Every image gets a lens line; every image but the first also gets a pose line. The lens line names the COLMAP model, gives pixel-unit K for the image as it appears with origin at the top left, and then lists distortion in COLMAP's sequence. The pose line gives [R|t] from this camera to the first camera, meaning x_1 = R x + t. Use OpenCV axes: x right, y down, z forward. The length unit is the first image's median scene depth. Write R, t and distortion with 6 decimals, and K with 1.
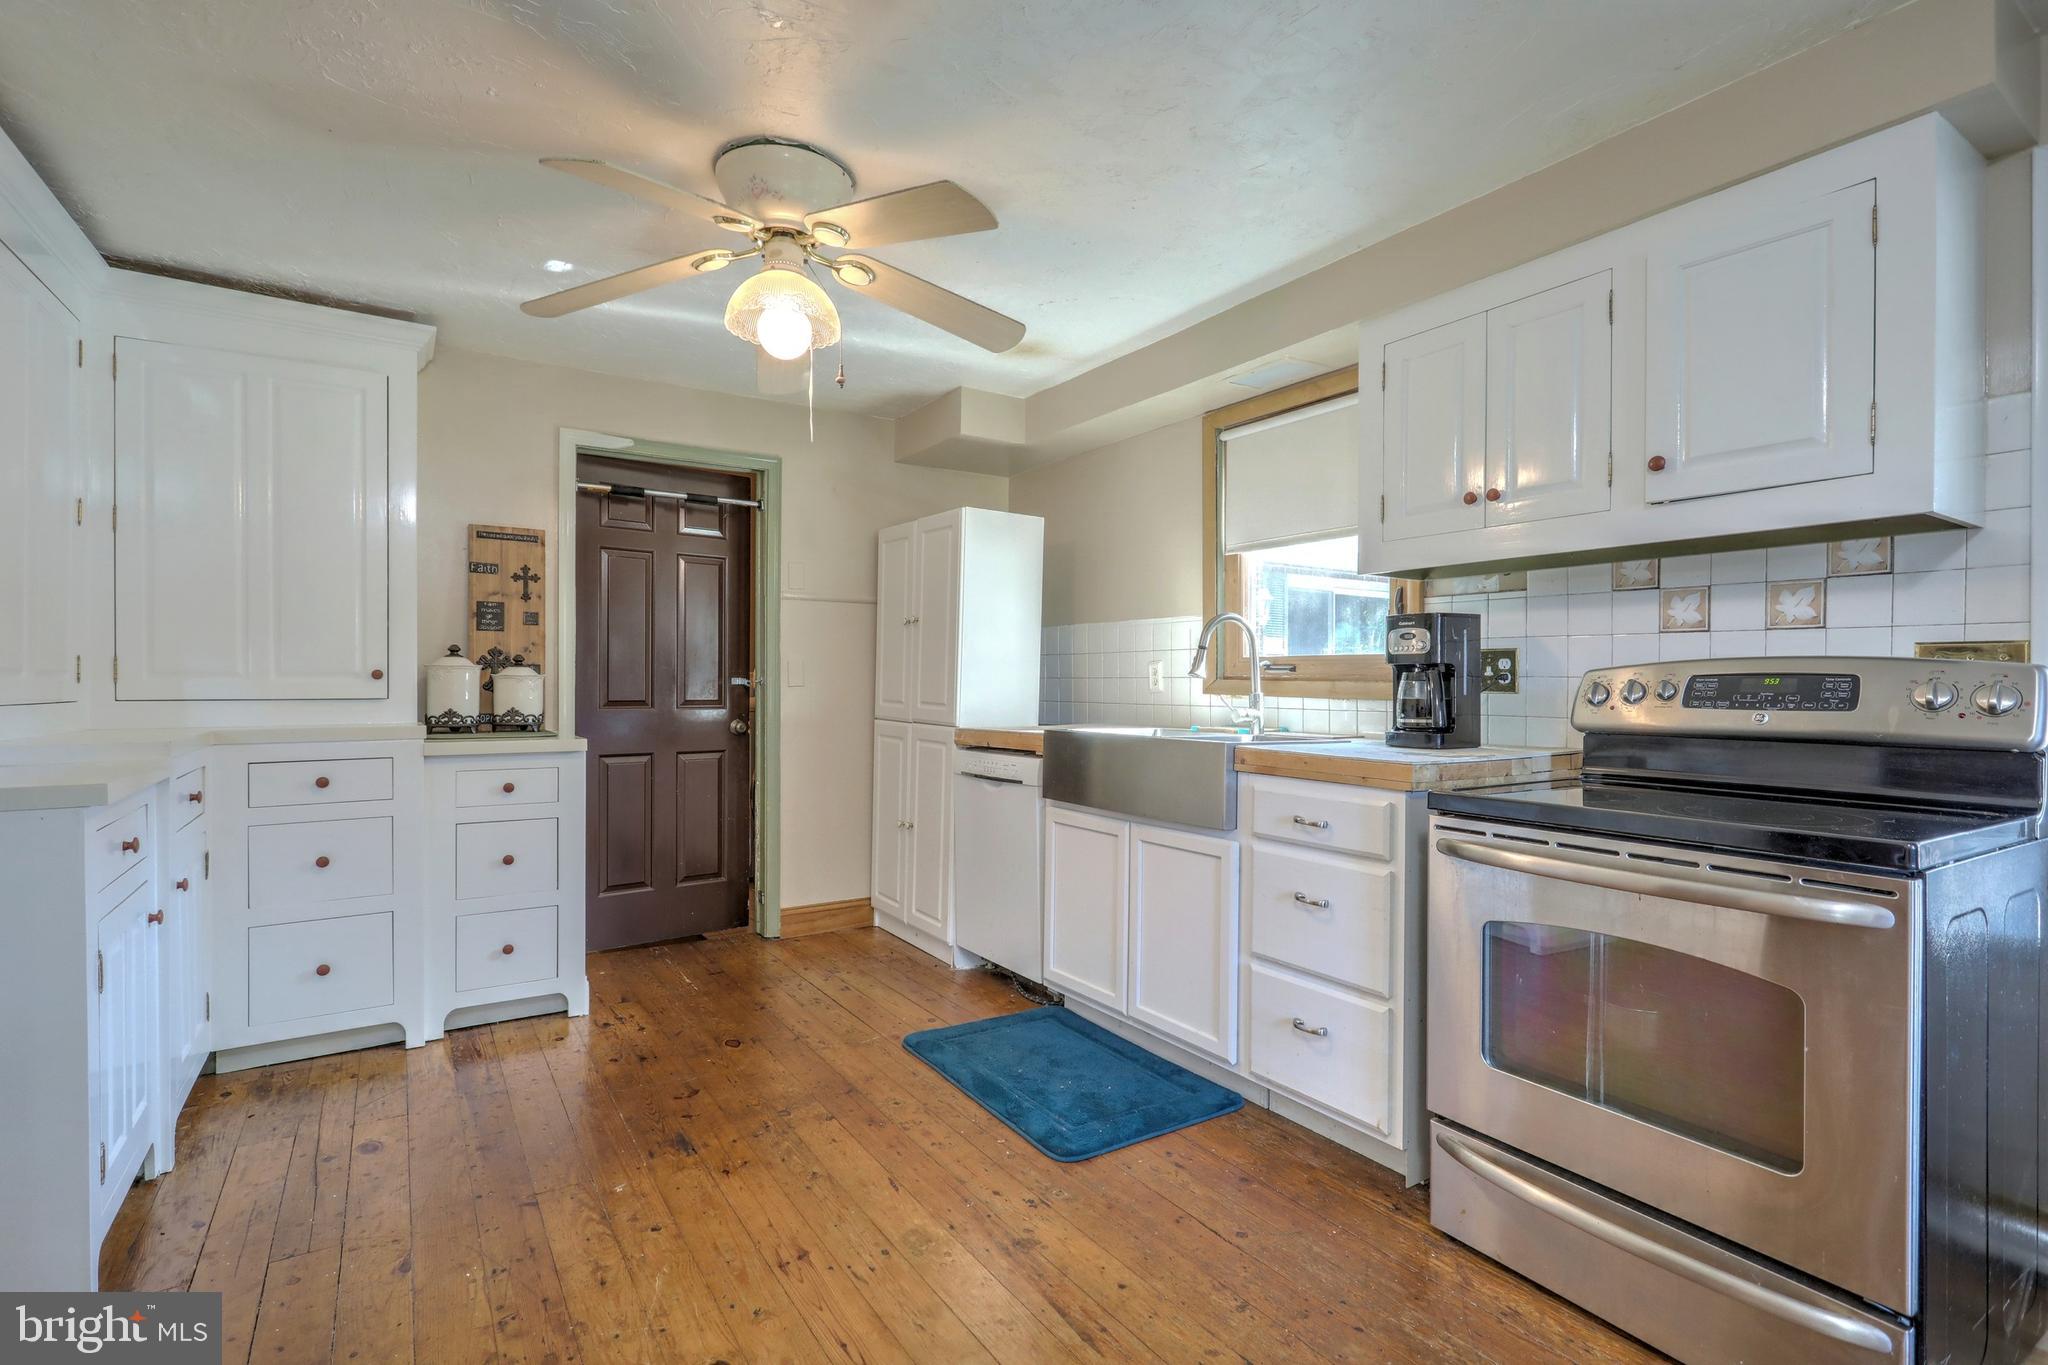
lens RADIAL K [[973.1, 0, 1012.2], [0, 973.1, 687.5], [0, 0, 1]] dist [-0.004000, 0.001760]
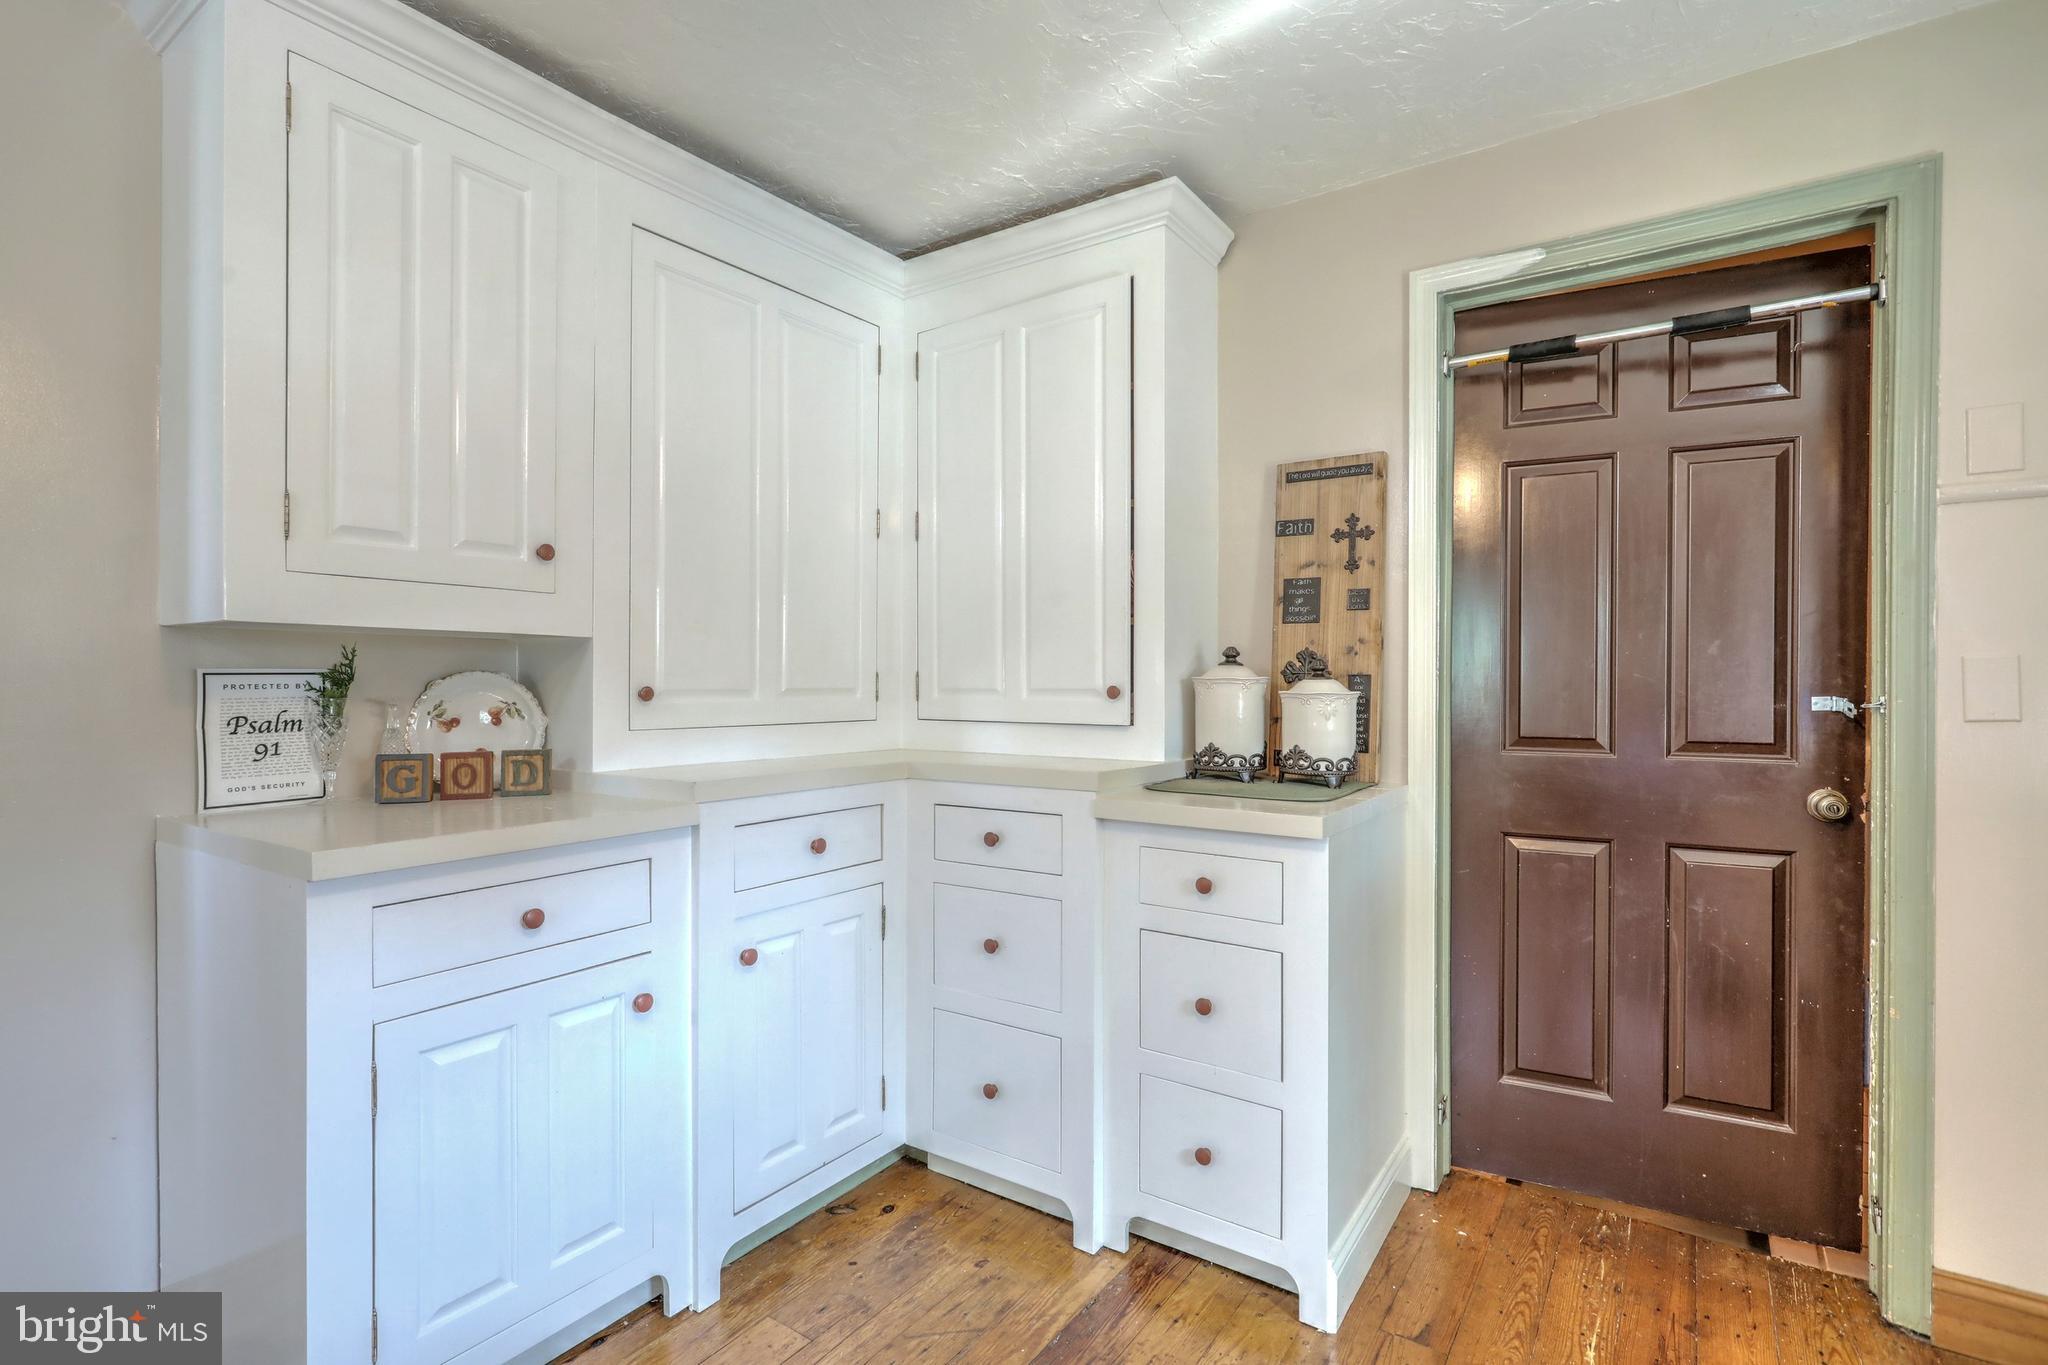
lens RADIAL K [[973.1, 0, 1005.6], [0, 973.1, 683.6], [0, 0, 1]] dist [-0.004000, 0.001760]
pose [[0.377586, 0.001182, -0.925974, -0.010501], [-0.004072, 0.999992, -0.000384, -0.016886], [0.925966, 0.003916, 0.377587, 0.570837]]
